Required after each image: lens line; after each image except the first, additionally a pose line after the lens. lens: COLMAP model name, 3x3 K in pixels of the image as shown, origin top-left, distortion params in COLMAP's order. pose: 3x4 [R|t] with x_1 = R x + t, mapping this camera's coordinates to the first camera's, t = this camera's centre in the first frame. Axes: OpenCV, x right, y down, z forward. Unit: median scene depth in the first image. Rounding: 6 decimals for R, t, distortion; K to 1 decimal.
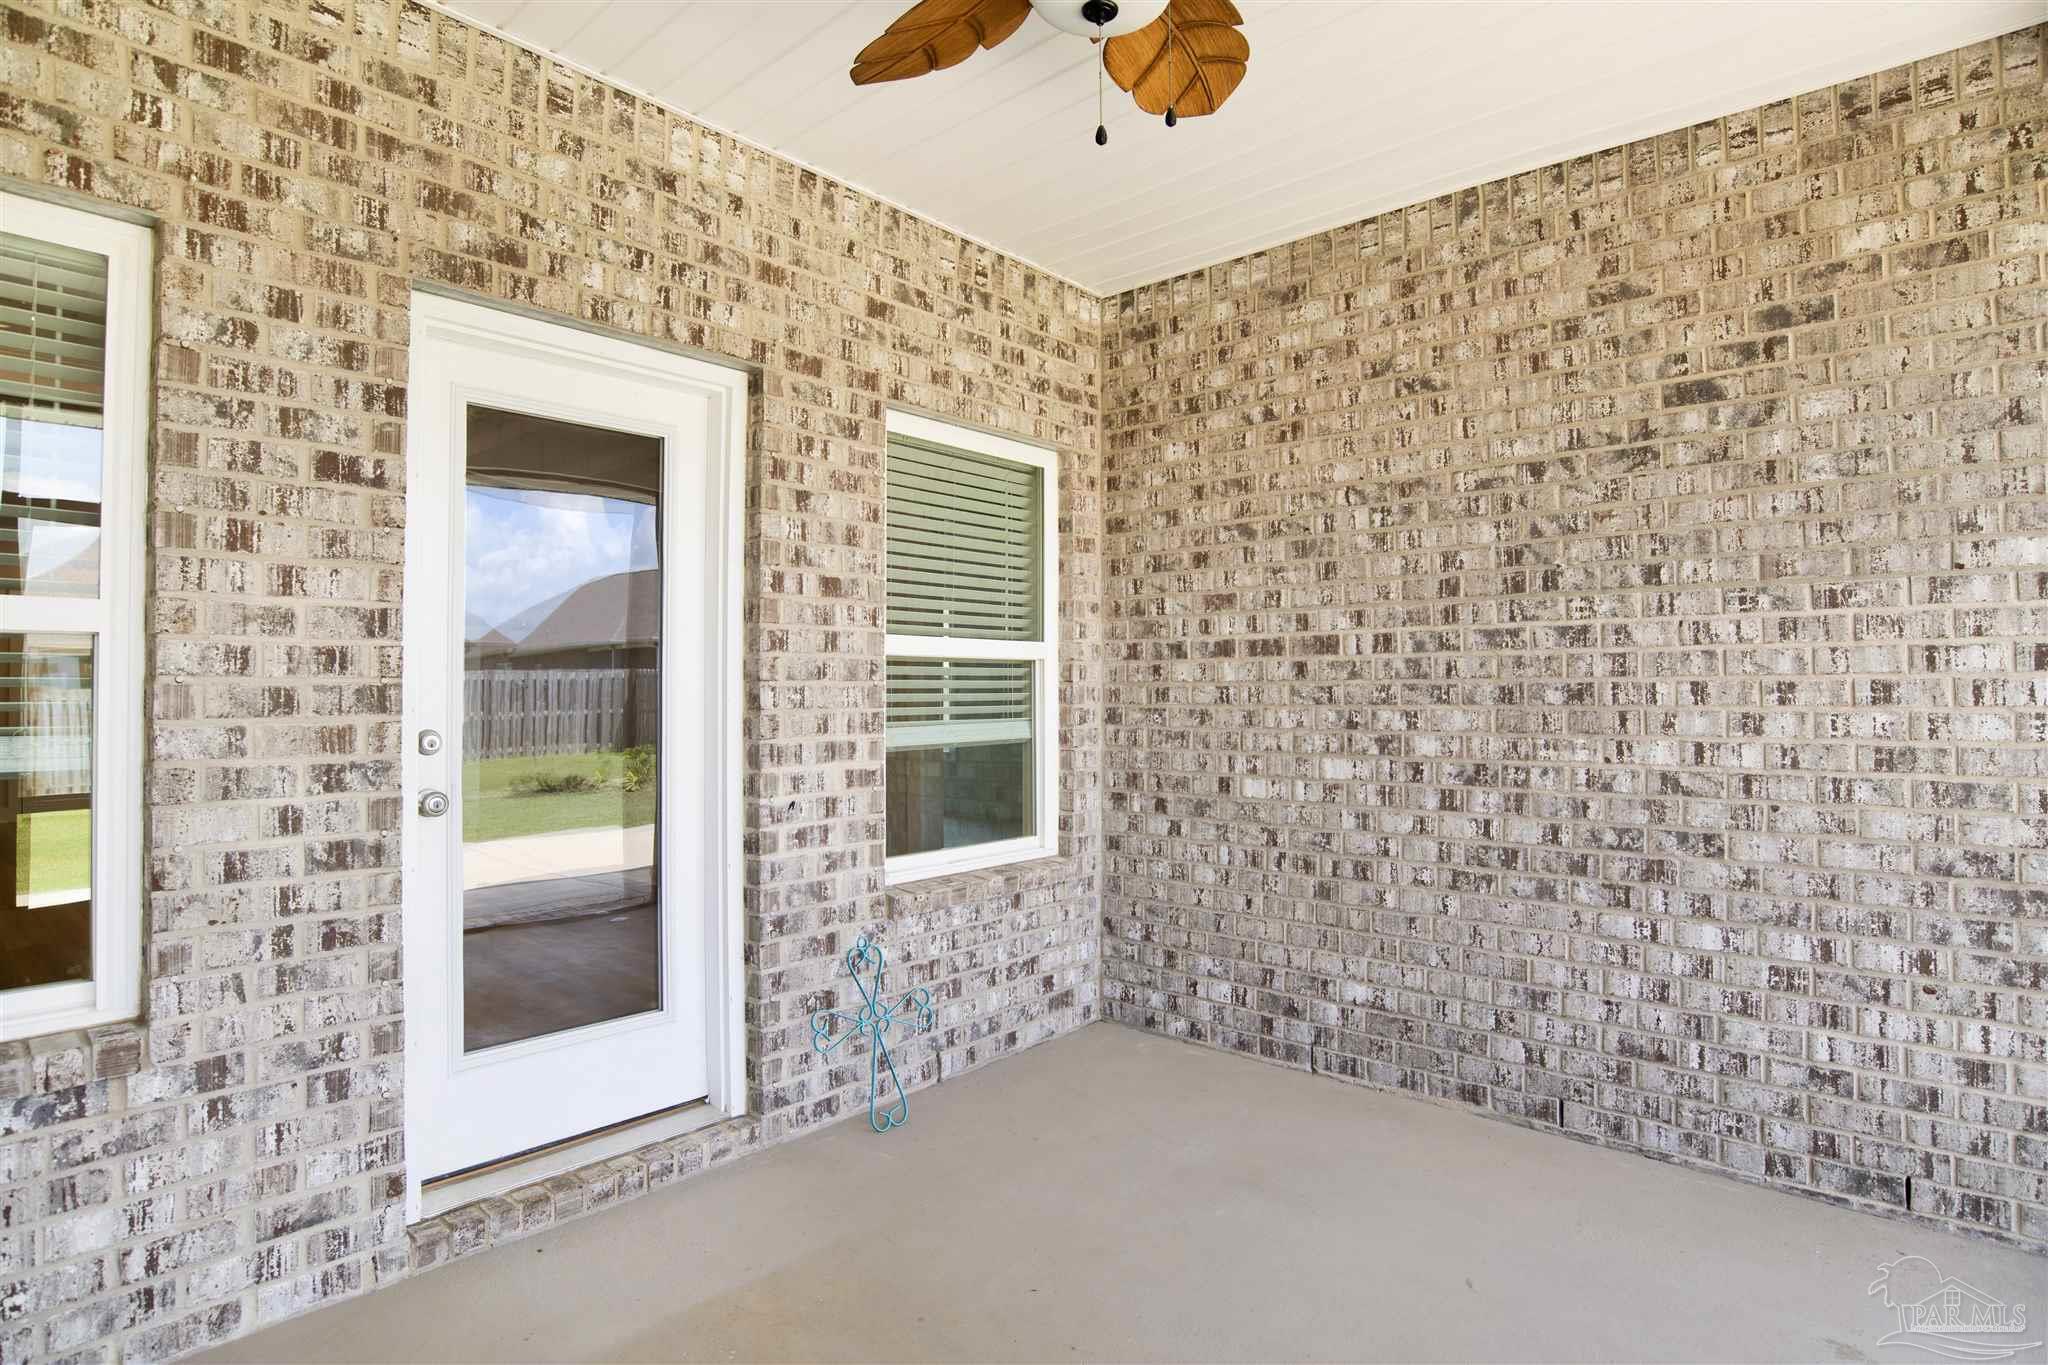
lens RADIAL K [[1075.1, 0, 1041.2], [0, 1075.1, 680.4], [0, 0, 1]] dist [-0.030529, 0.000799]
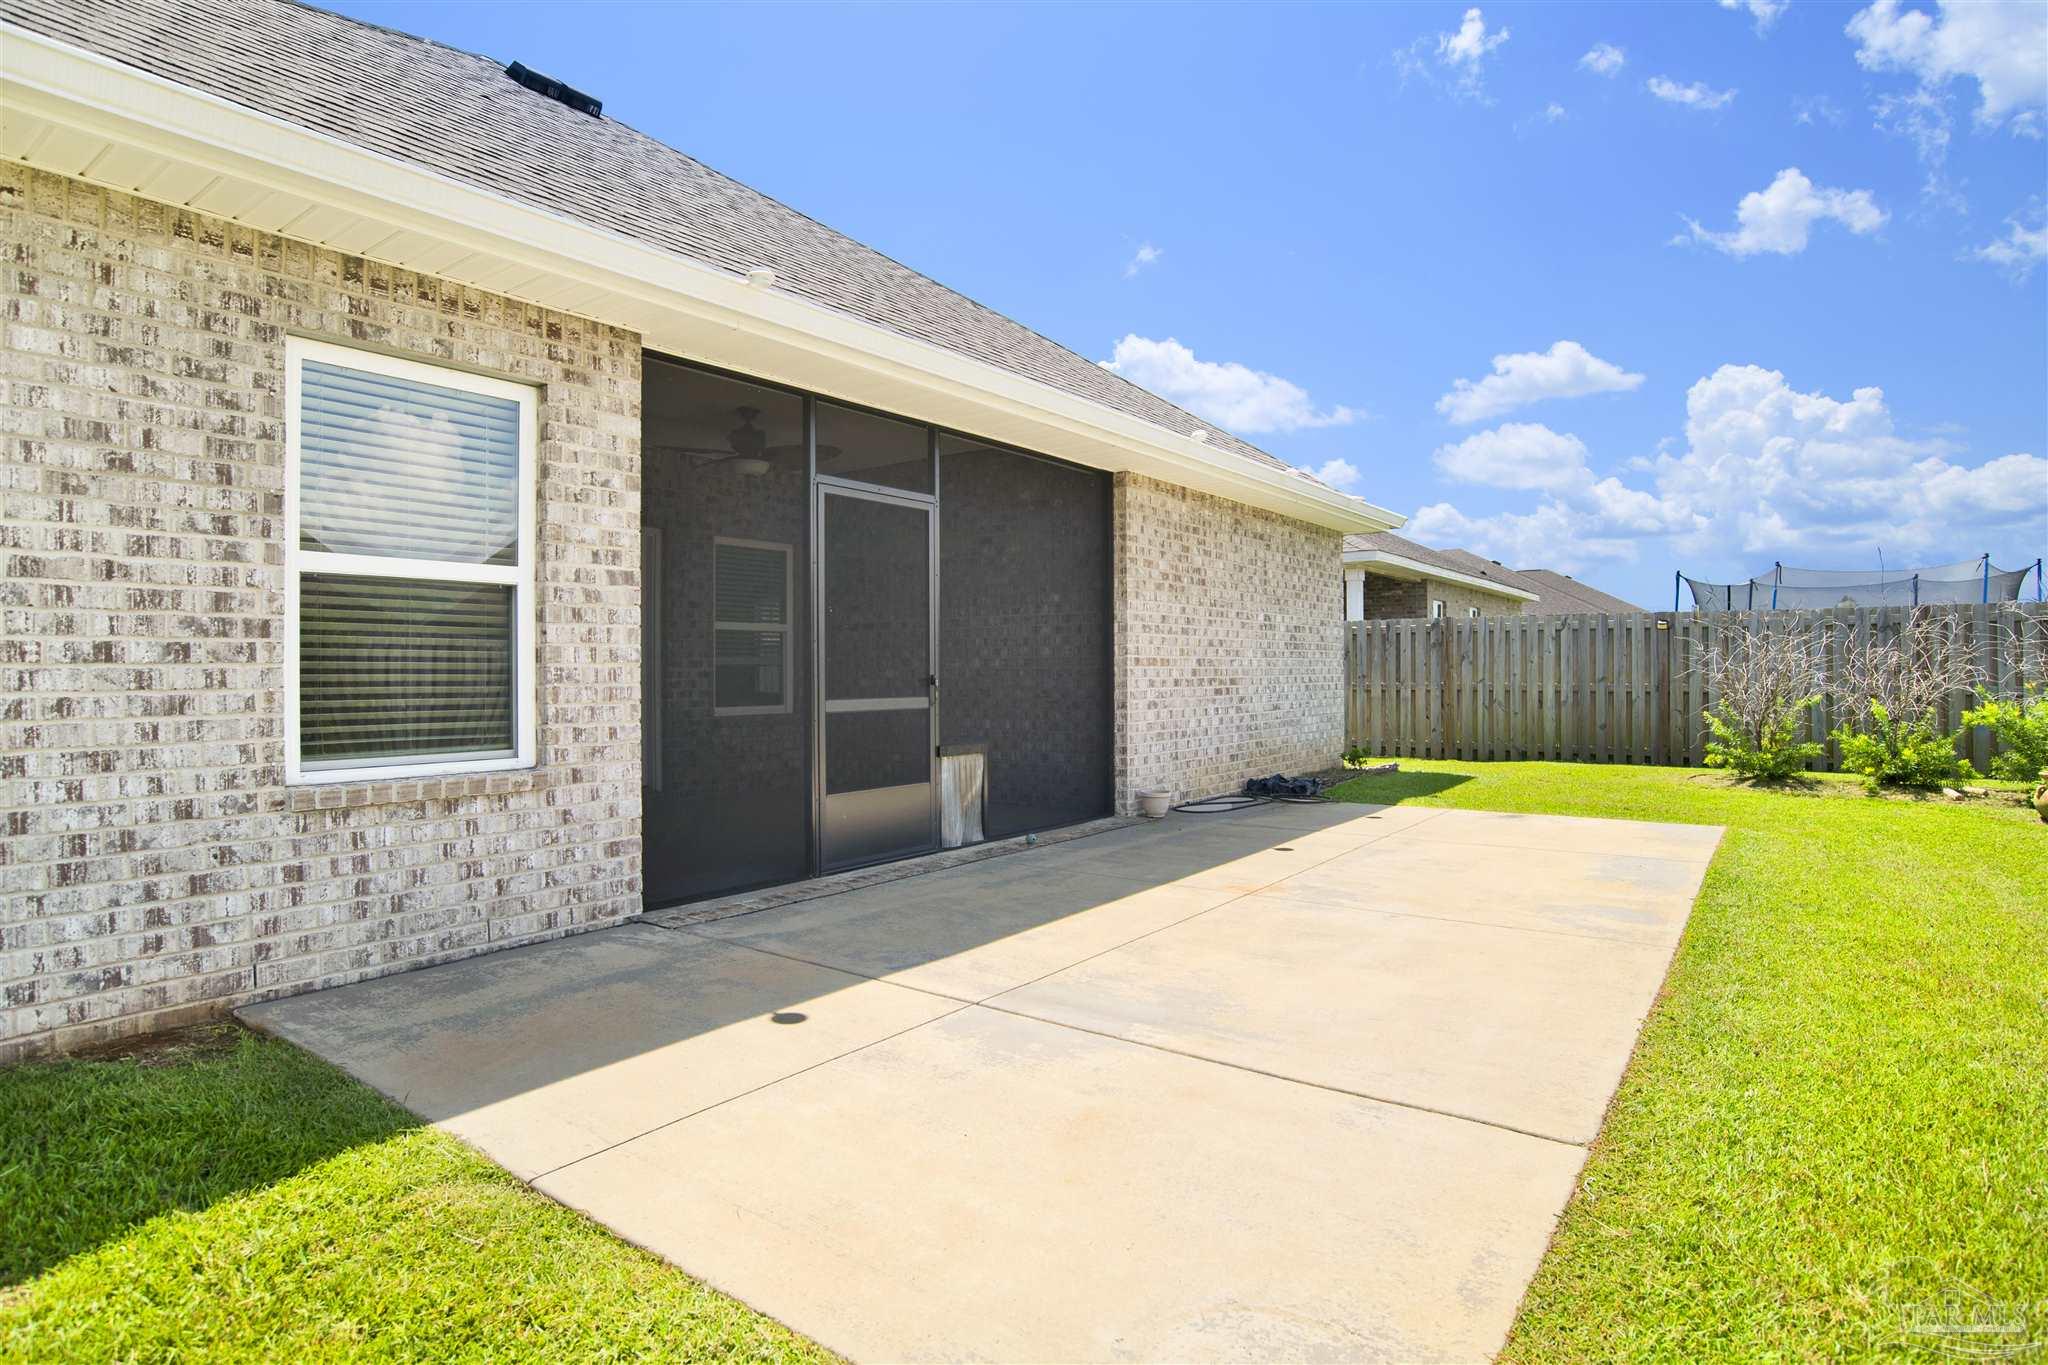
lens RADIAL K [[1075.1, 0, 1011.9], [0, 1075.1, 671.9], [0, 0, 1]] dist [-0.030529, 0.000799]
pose [[0.998077, -0.000549, 0.061986, 0.451314], [-0.000252, 0.999917, 0.012906, 0.050427], [-0.061988, -0.012897, 0.997994, -1.801068]]
